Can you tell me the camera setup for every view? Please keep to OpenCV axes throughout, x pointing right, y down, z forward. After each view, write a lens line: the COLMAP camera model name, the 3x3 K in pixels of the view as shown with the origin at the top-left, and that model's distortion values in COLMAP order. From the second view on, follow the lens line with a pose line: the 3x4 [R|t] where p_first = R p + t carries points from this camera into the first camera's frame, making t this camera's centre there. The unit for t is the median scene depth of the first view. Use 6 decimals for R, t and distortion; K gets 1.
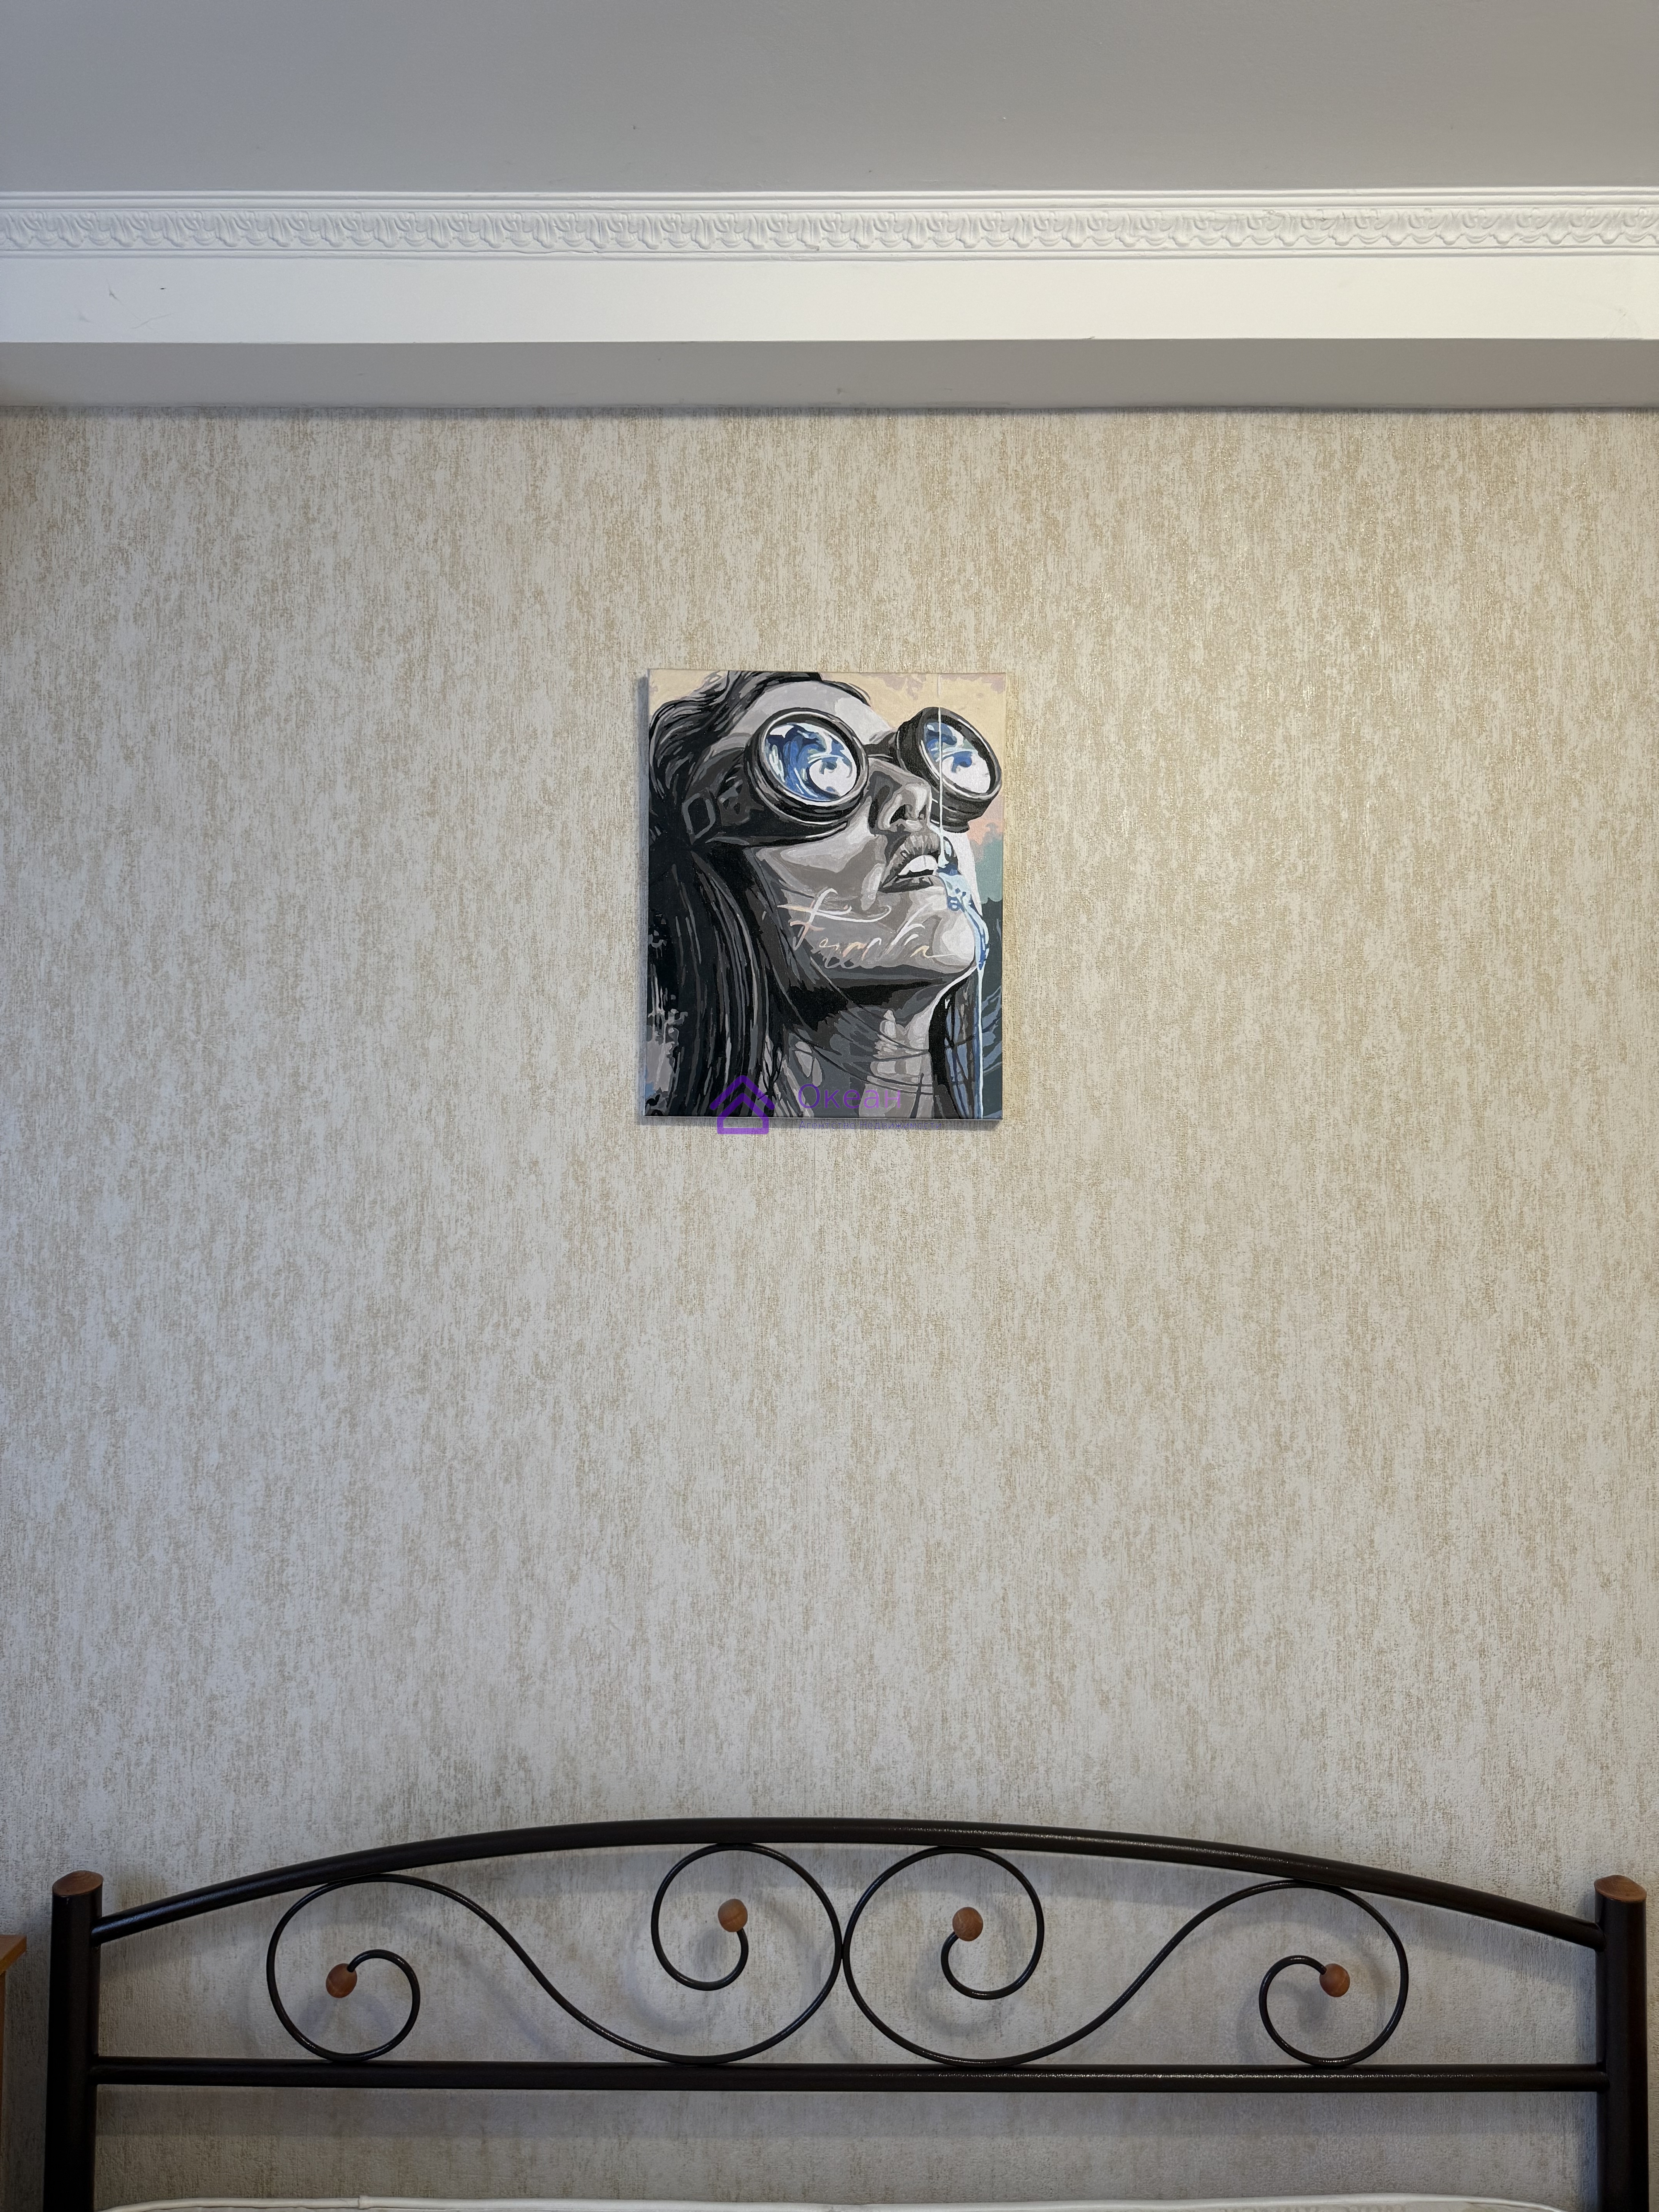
lens RADIAL K [[1572.8, 0, 831.6], [0, 1572.8, 1119.3], [0, 0, 1]] dist [0.053729, -0.061254]
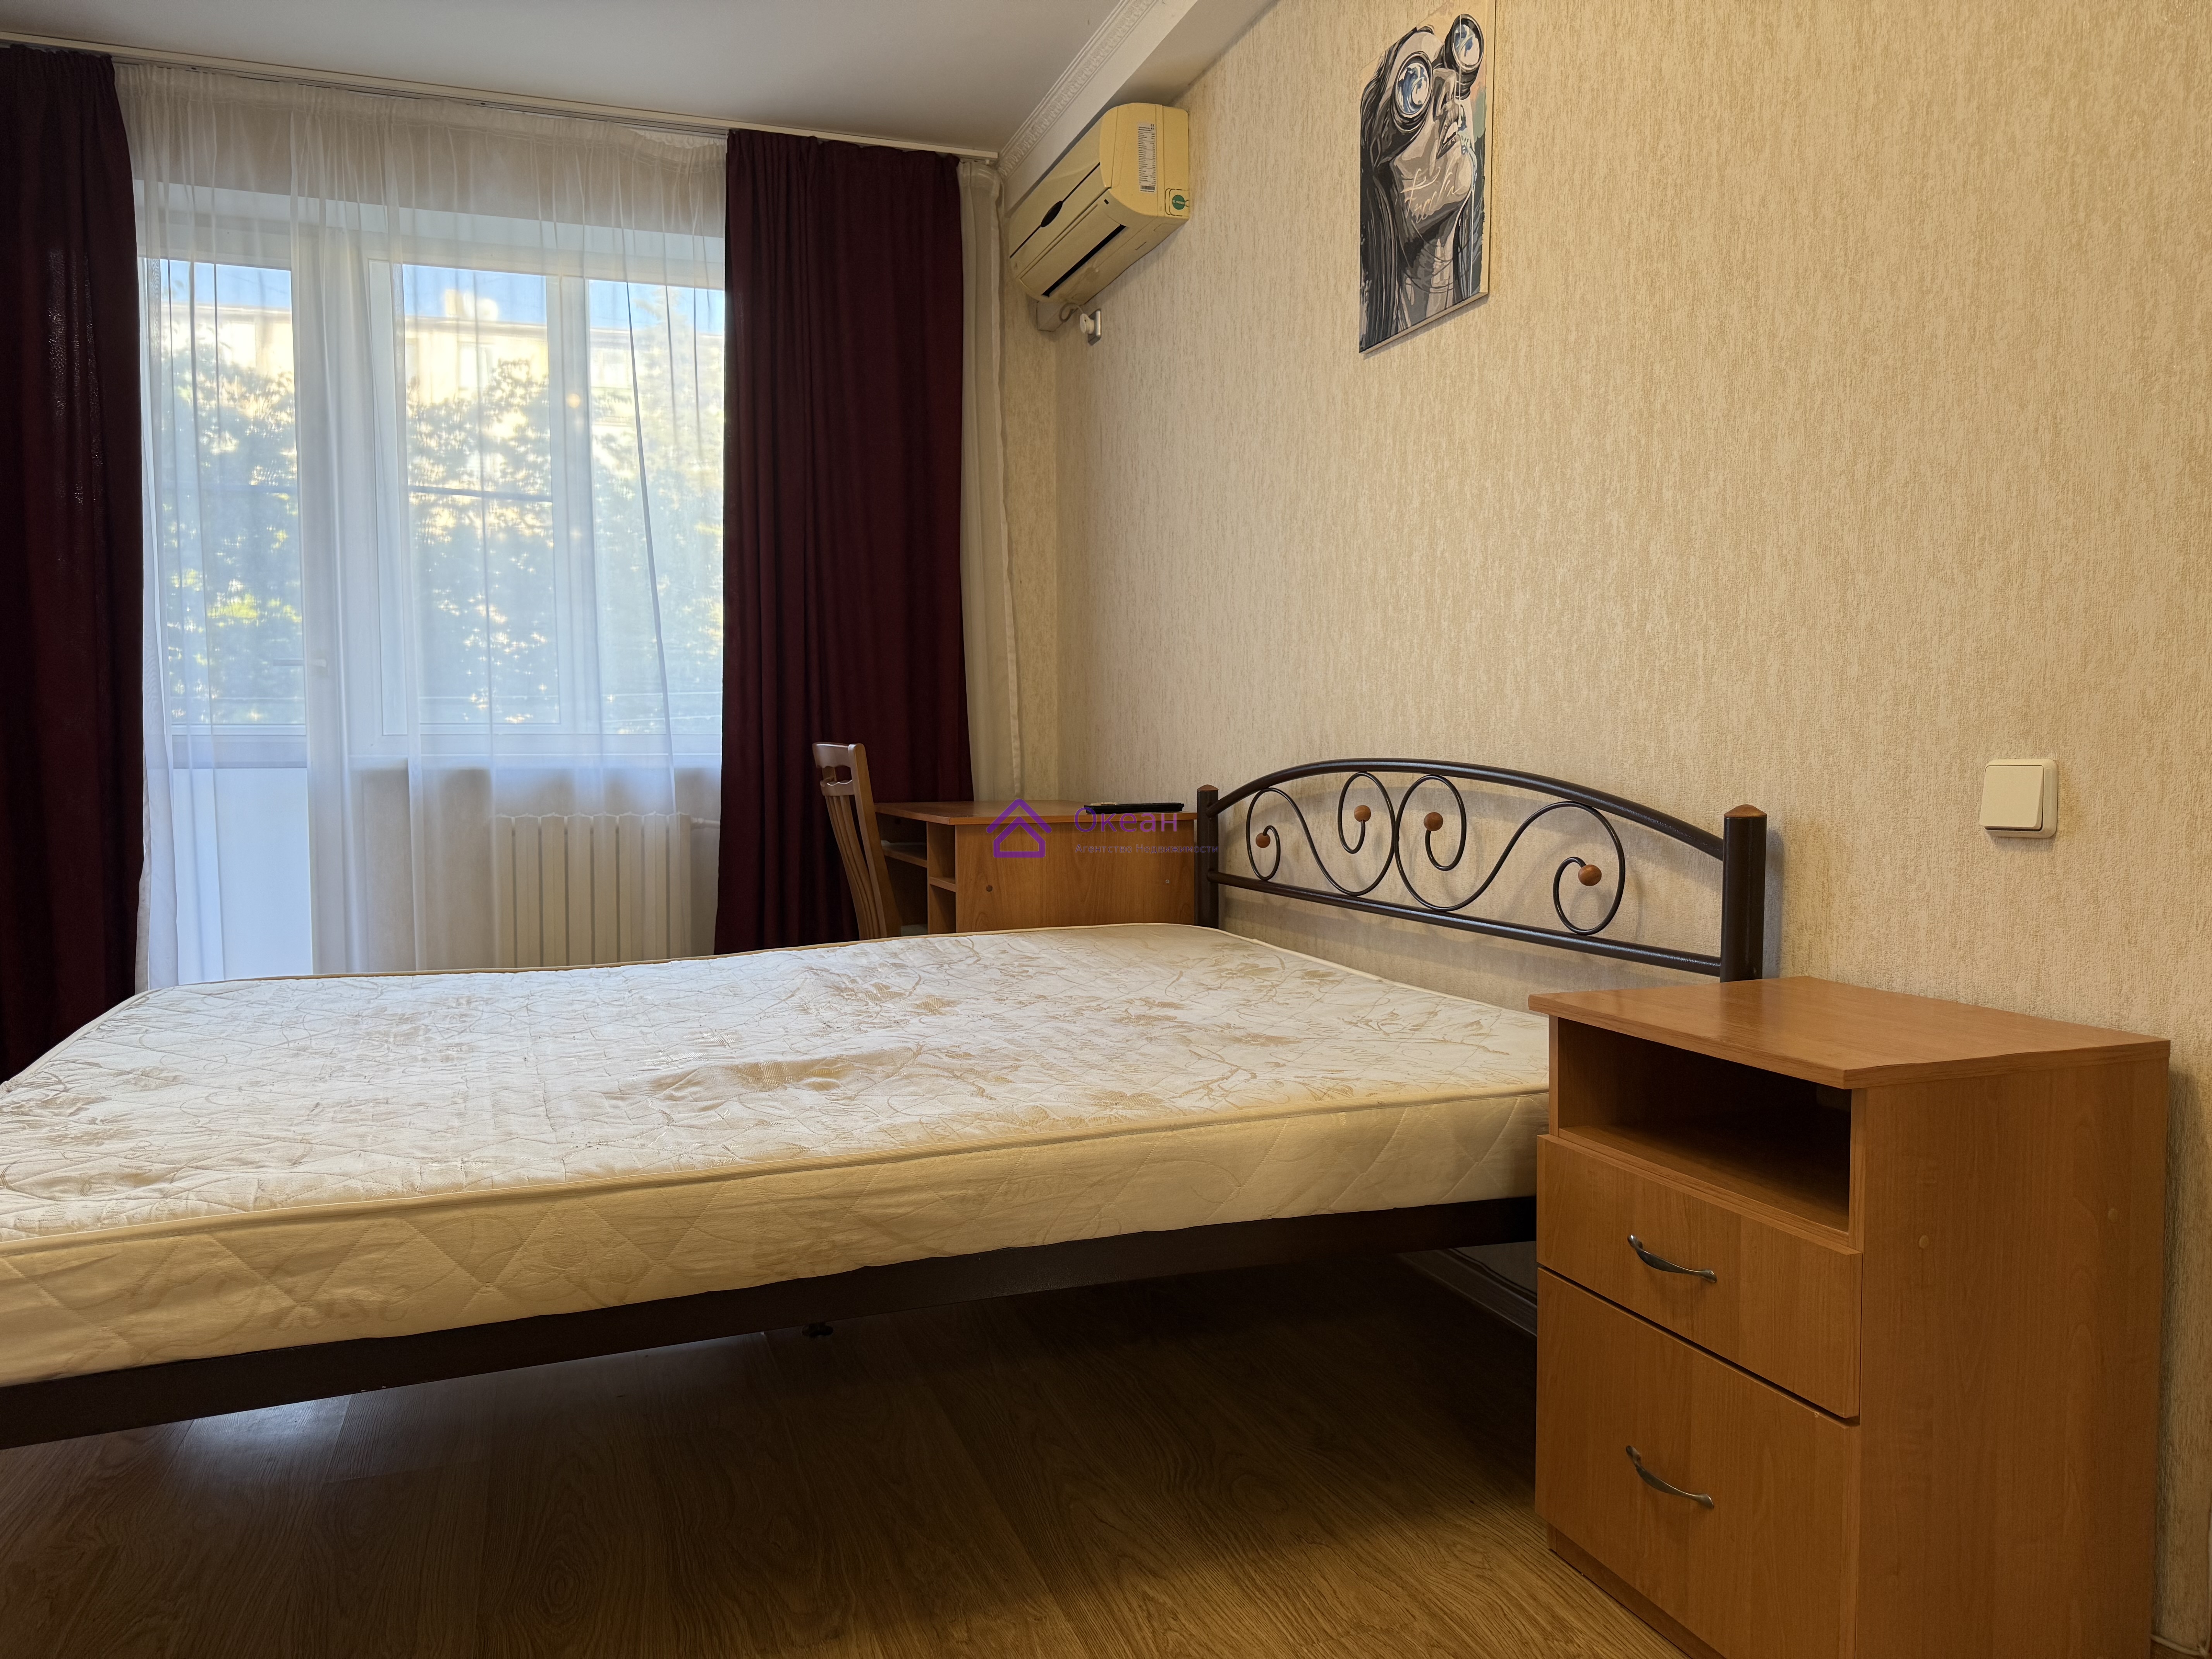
lens RADIAL K [[1572.8, 0, 1110.9], [0, 1572.8, 821.9], [0, 0, 1]] dist [0.053729, -0.061254]
pose [[0.355777, 0.036973, -0.933839, 1.355368], [0.041416, 0.997612, 0.055277, 0.387444], [0.933653, -0.058342, 0.353396, 0.144483]]
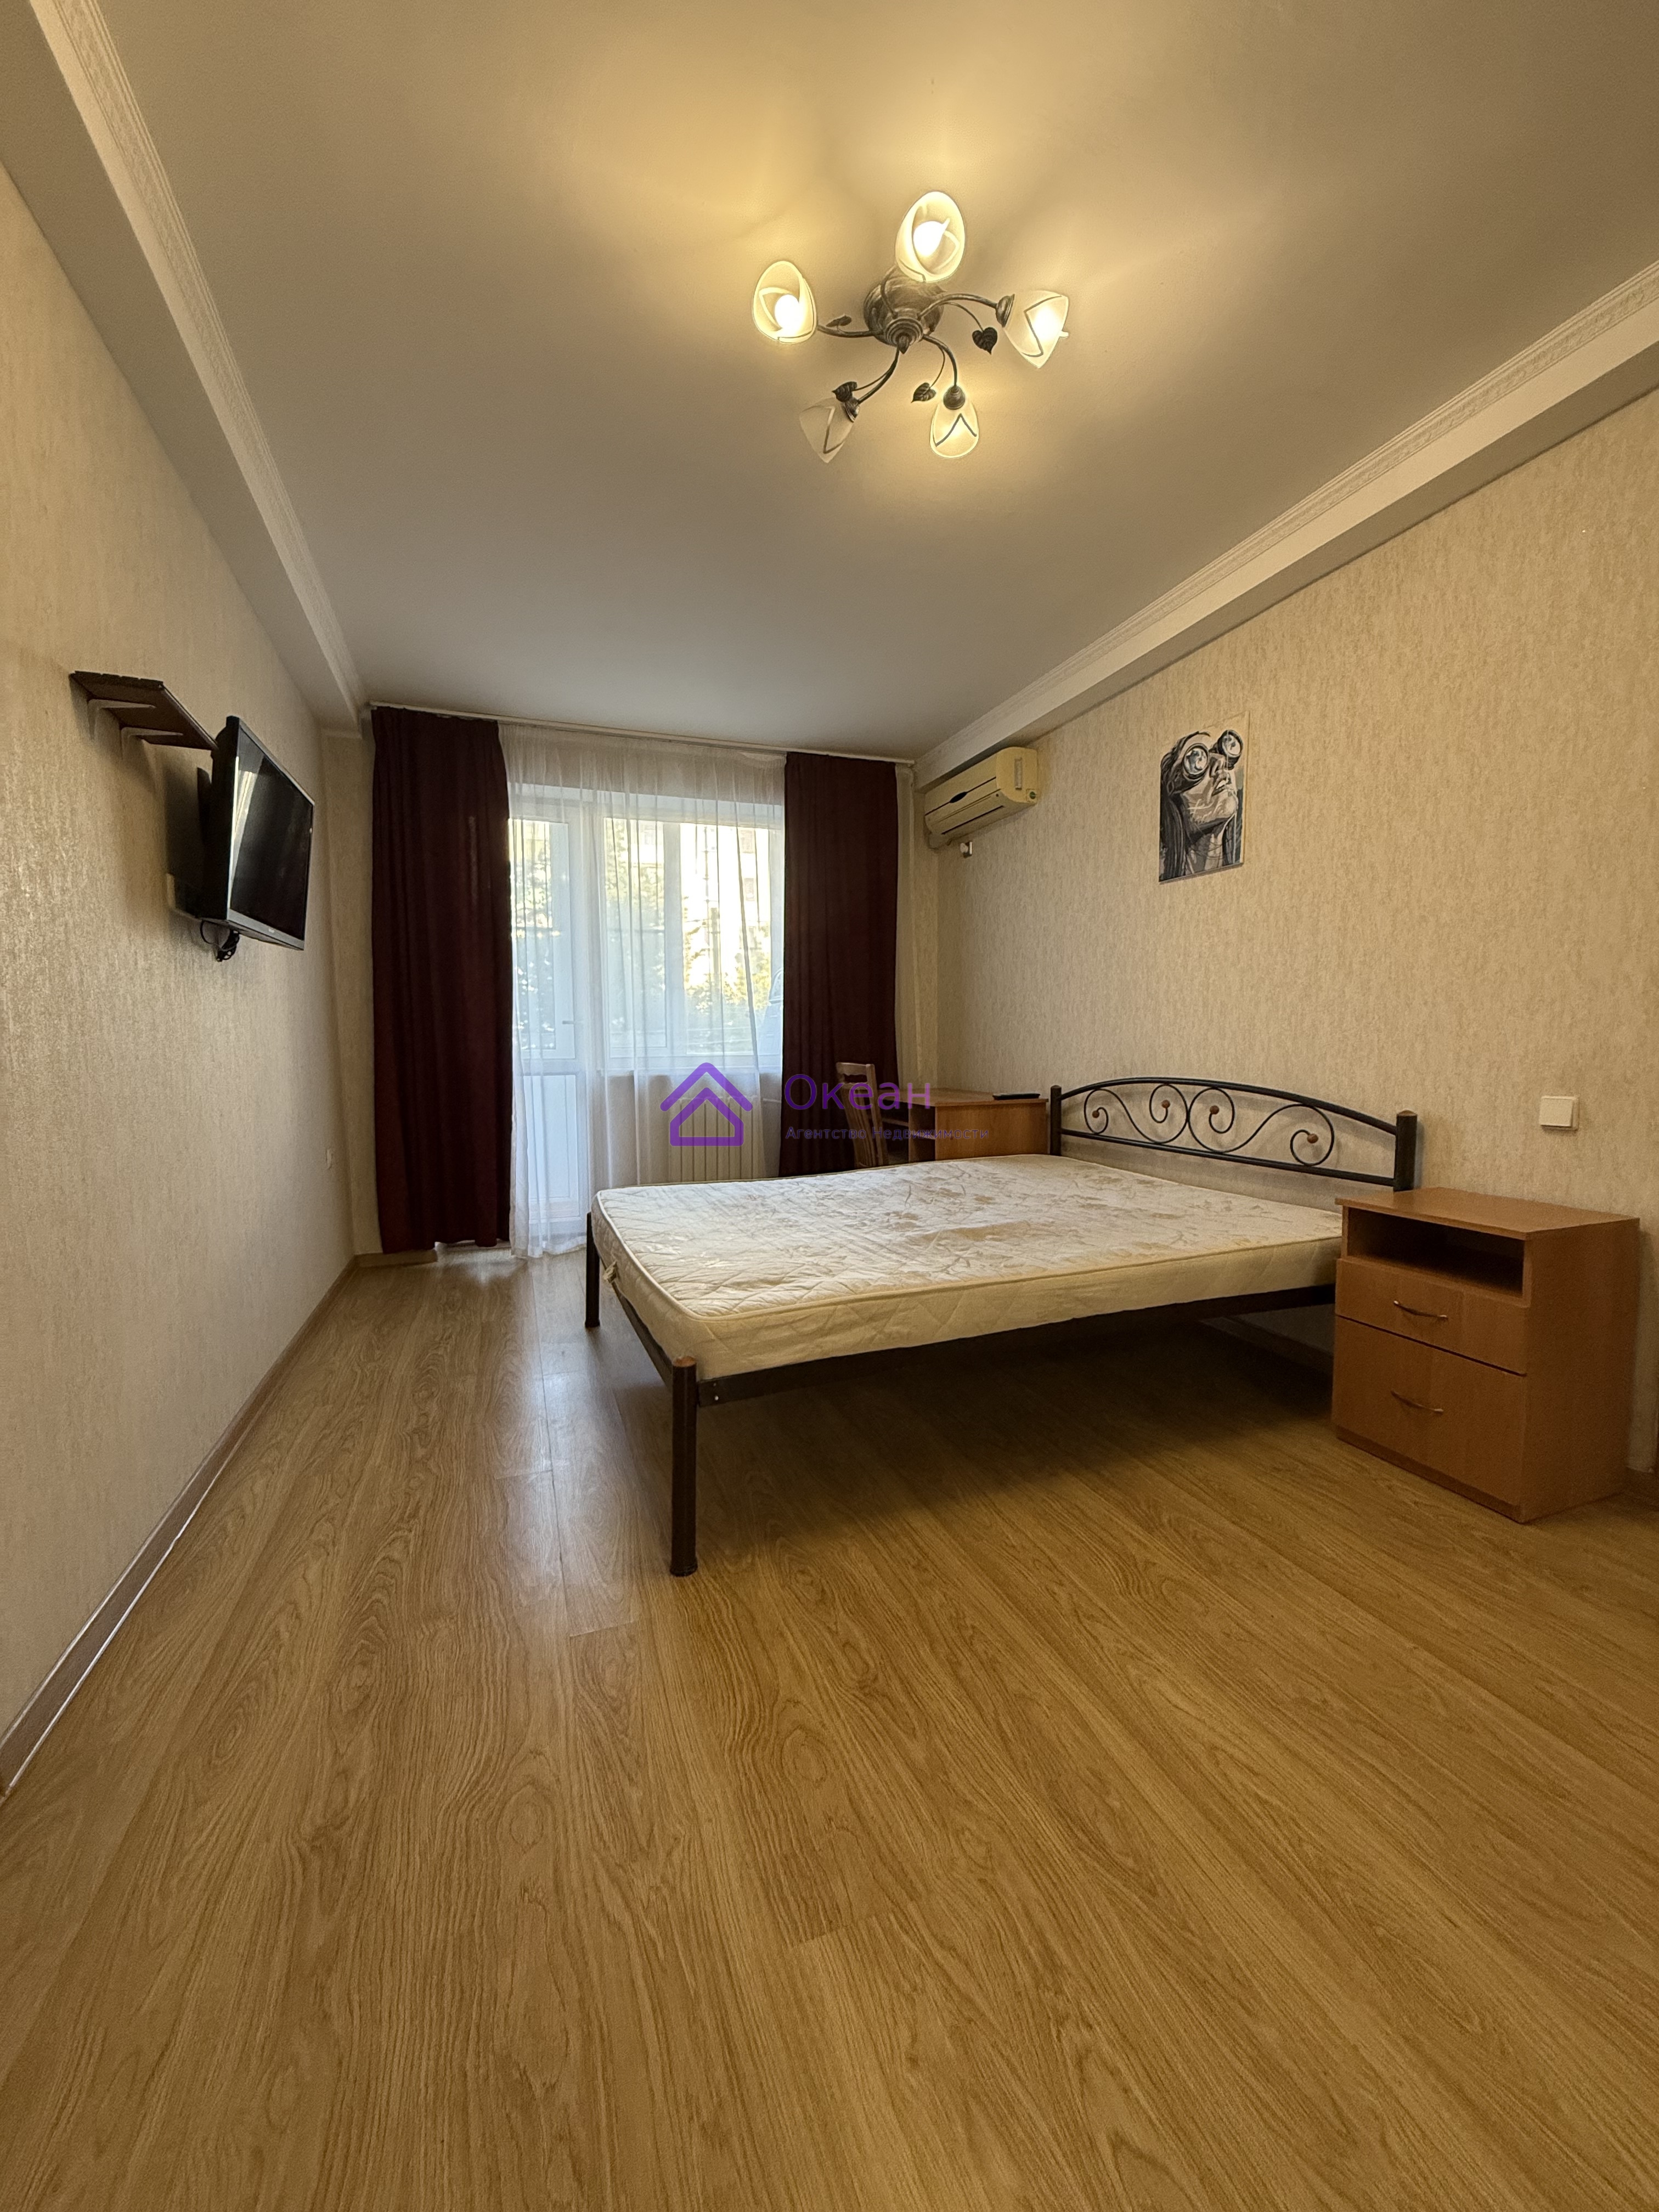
lens RADIAL K [[878.1, 0, 840.2], [0, 878.1, 1095.5], [0, 0, 1]] dist [-0.001021, 0.000982]
pose [[0.374483, 0.051846, -0.925783, 1.417442], [0.043652, 0.996343, 0.073455, 0.291795], [0.926206, -0.067920, 0.370850, -0.382418]]
